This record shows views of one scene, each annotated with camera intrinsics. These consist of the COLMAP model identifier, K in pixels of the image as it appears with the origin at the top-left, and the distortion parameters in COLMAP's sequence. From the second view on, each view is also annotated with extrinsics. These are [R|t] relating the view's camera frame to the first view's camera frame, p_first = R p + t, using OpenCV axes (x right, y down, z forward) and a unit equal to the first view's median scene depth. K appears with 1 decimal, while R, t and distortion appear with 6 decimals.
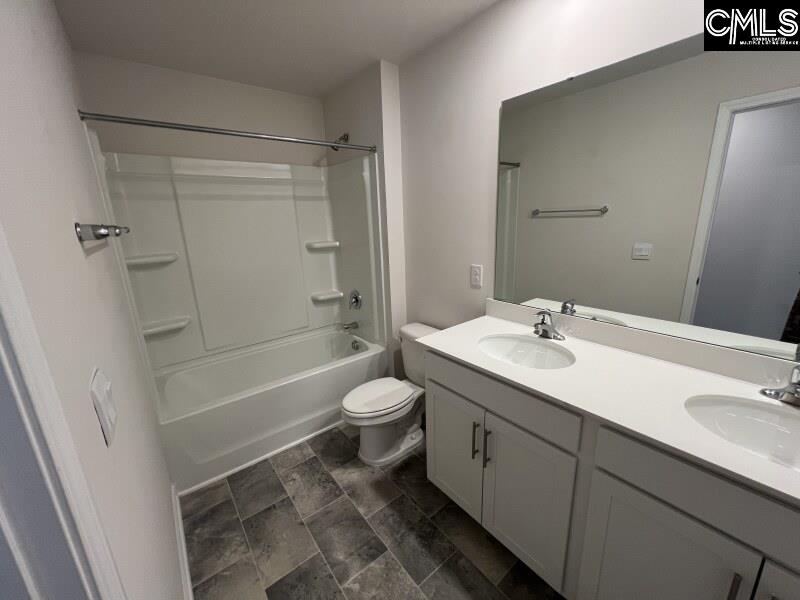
lens RADIAL K [[318.6, 0, 402.1], [0, 318.6, 299.3], [0, 0, 1]] dist [-0.002339, 0.001489]
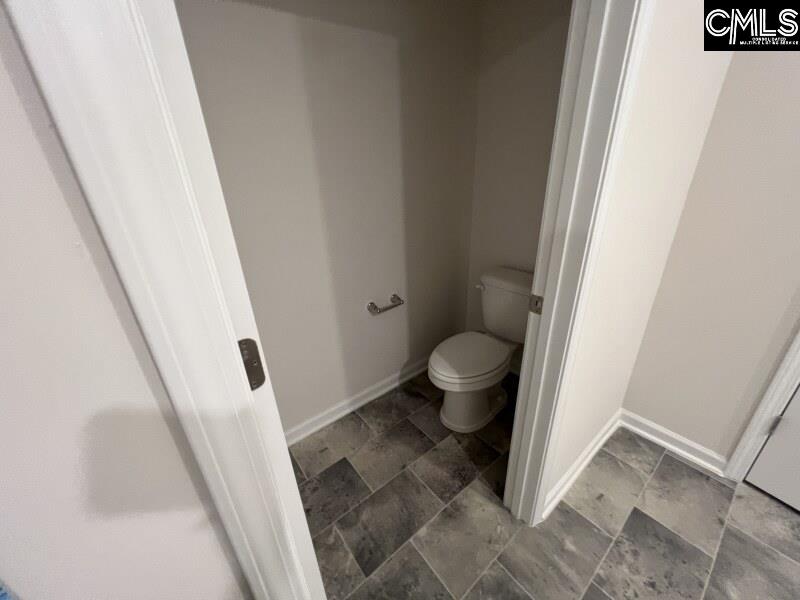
lens RADIAL K [[322.5, 0, 400.7], [0, 322.5, 297.0], [0, 0, 1]] dist [0.002913, -0.000612]
pose [[-0.000423, 0.429088, -0.903262, 0.366888], [-0.205873, 0.883876, 0.419975, -0.159235], [0.978579, 0.186135, 0.087964, 0.876705]]
